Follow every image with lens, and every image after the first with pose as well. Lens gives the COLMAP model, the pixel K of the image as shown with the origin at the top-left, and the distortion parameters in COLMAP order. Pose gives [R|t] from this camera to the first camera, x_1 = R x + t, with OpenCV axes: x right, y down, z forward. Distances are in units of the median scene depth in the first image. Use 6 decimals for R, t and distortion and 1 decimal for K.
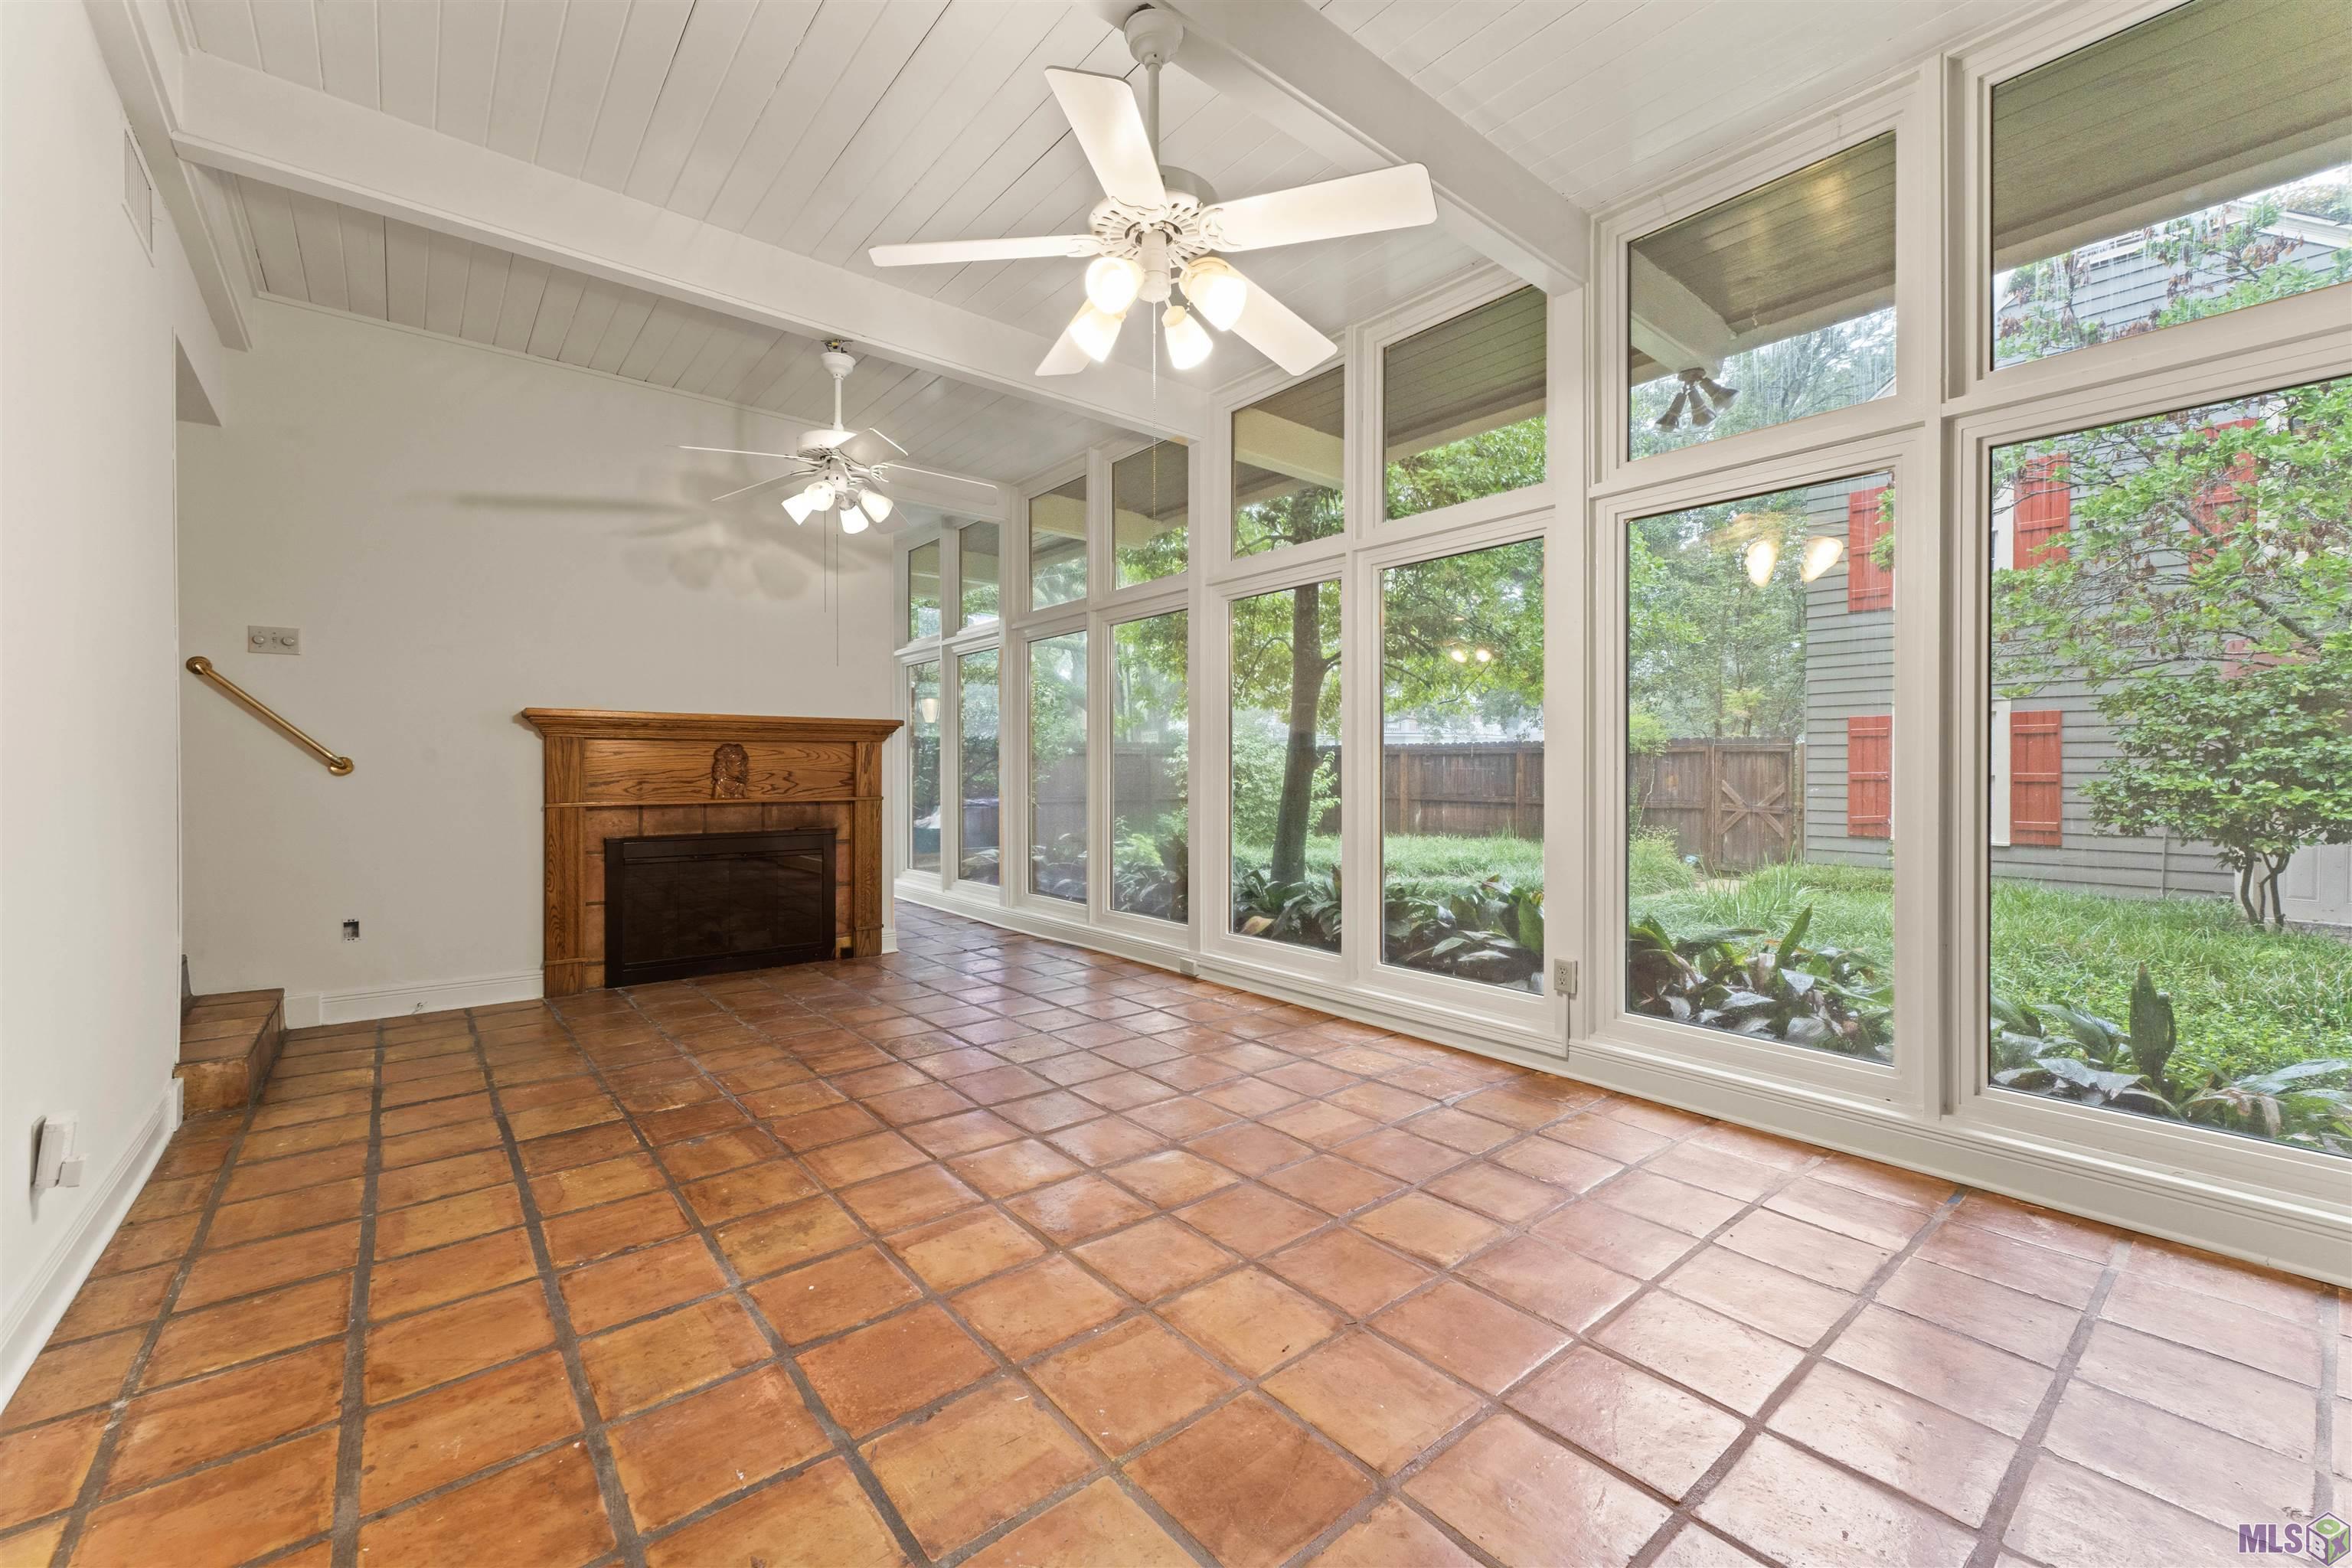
lens RADIAL K [[947.0, 0, 1149.1], [0, 947.0, 765.0], [0, 0, 1]] dist [0.000656, -0.000559]
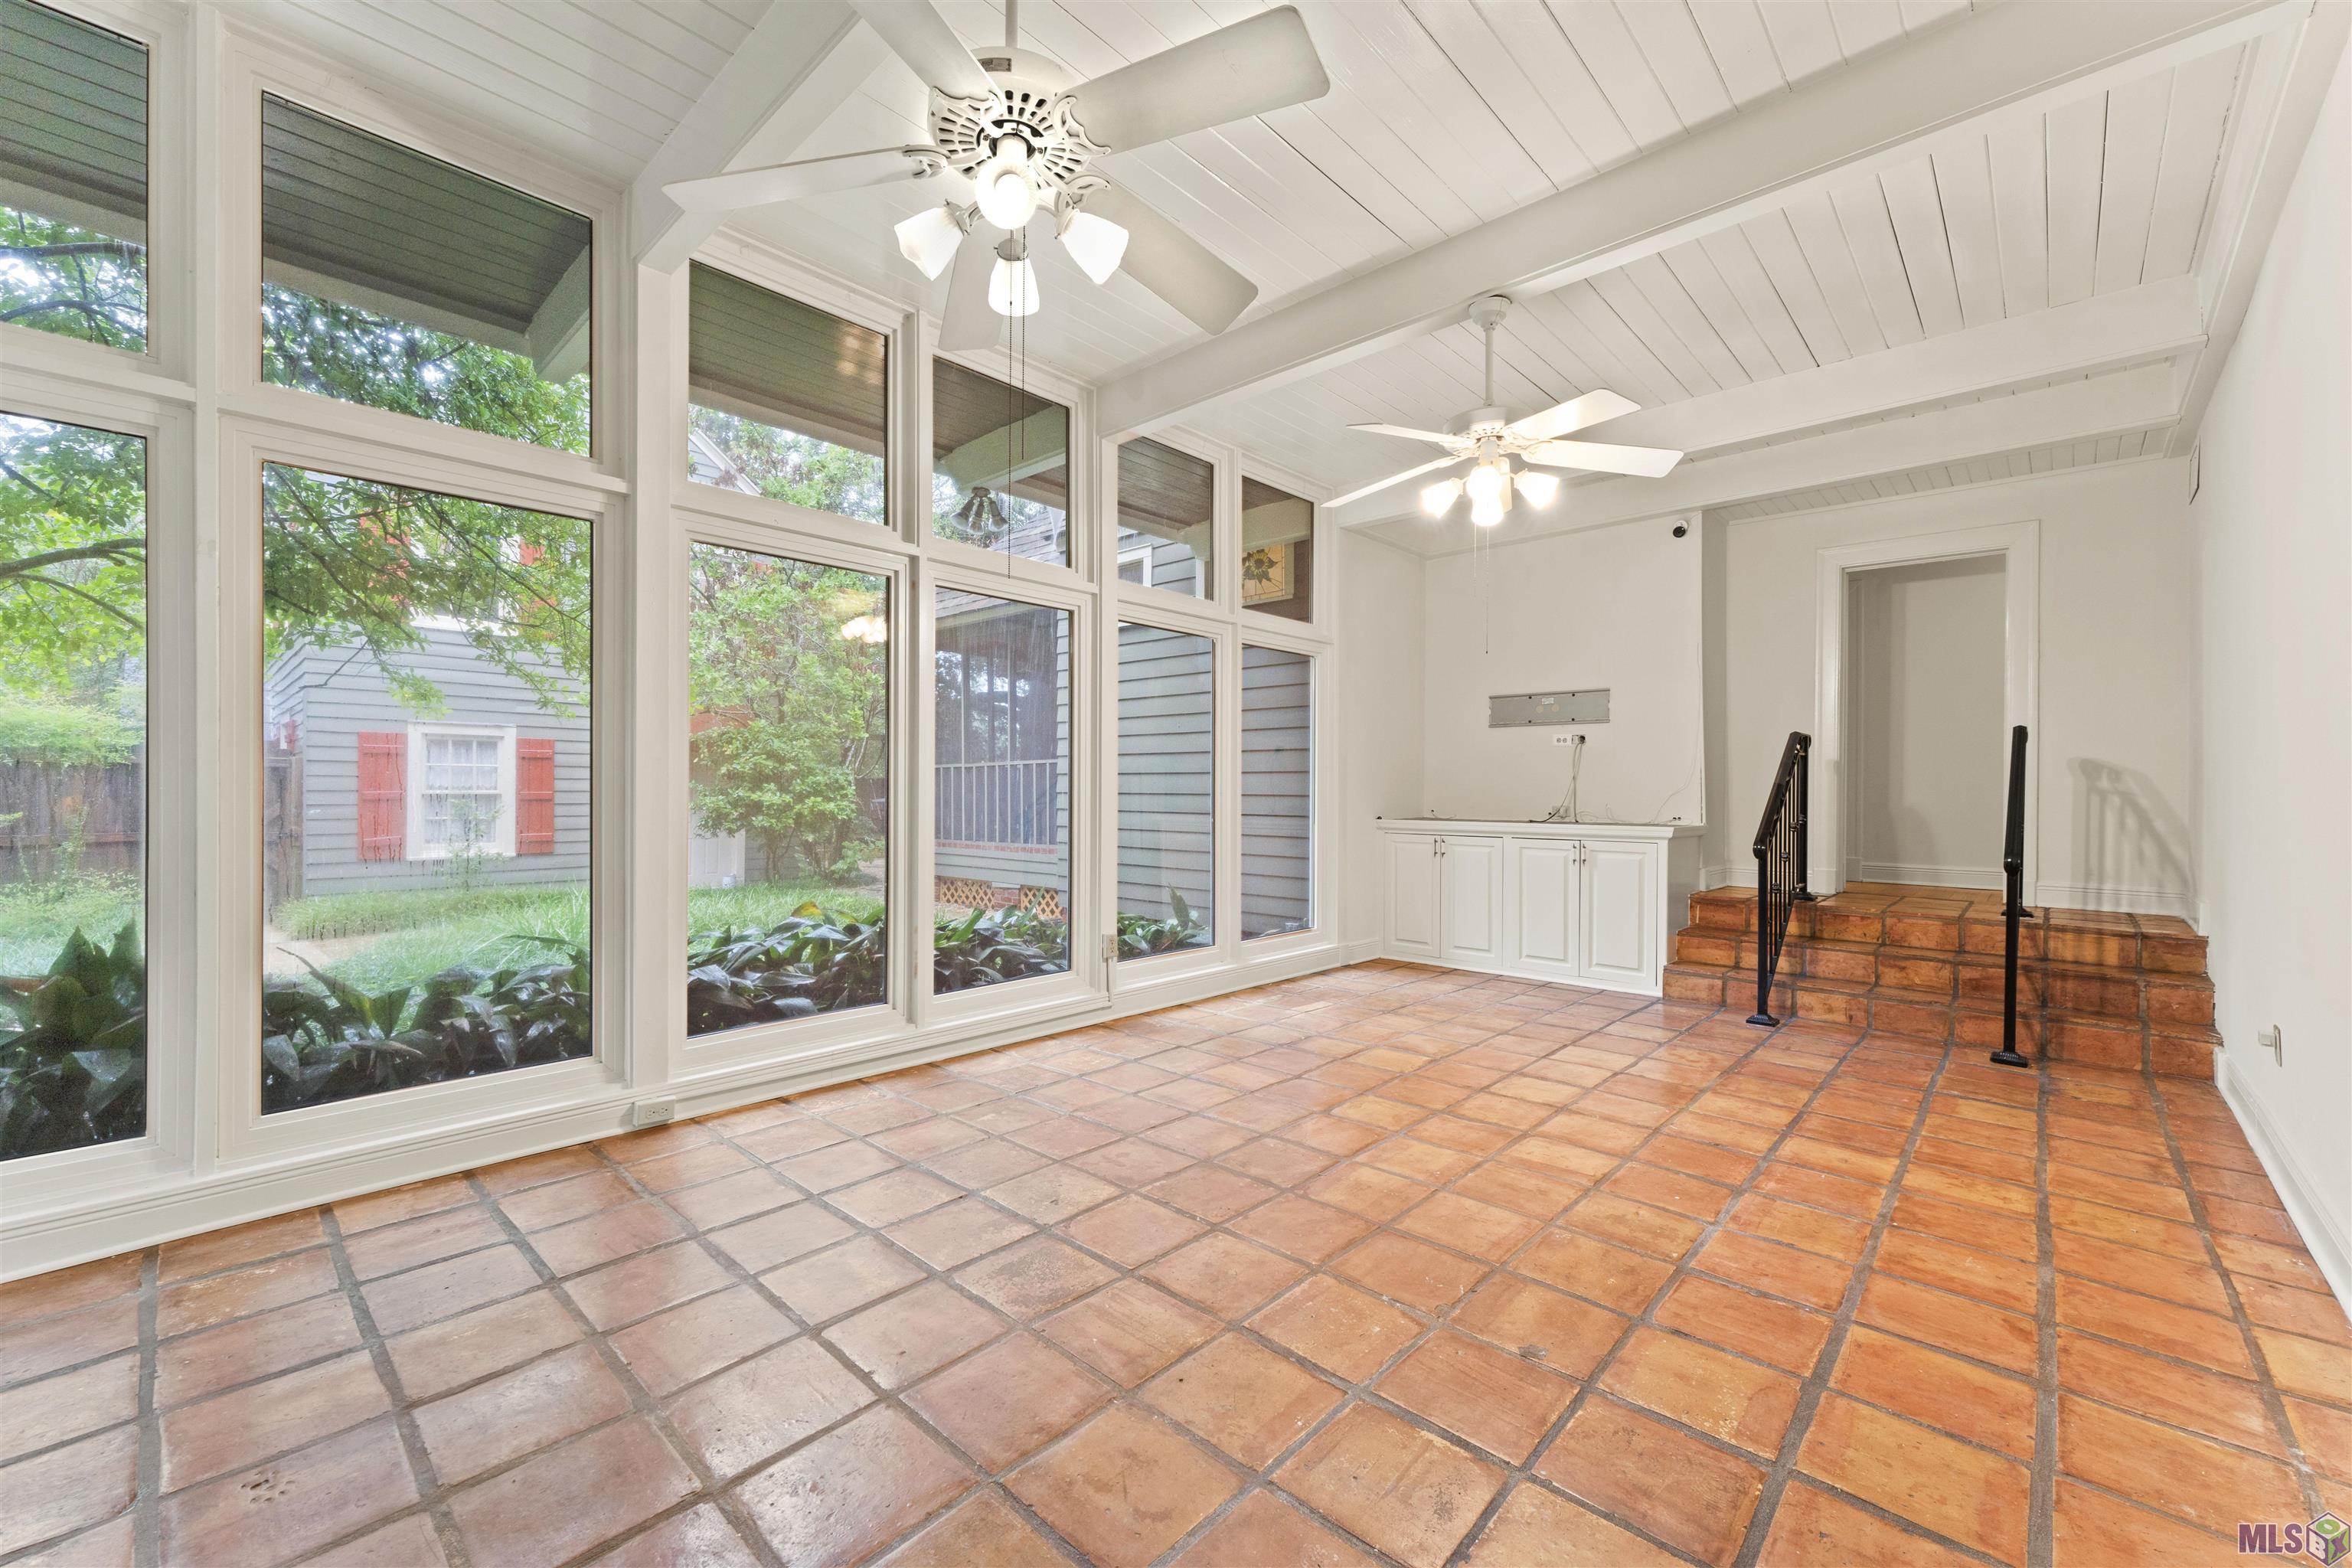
lens RADIAL K [[928.5, 0, 1176.0], [0, 928.5, 784.0], [0, 0, 1]] dist [-0.001776, 0.000573]
pose [[-0.143731, 0.004851, 0.989605, -1.299787], [-0.008851, 0.999942, -0.006187, -0.004581], [-0.989577, -0.009648, -0.143679, 1.594267]]
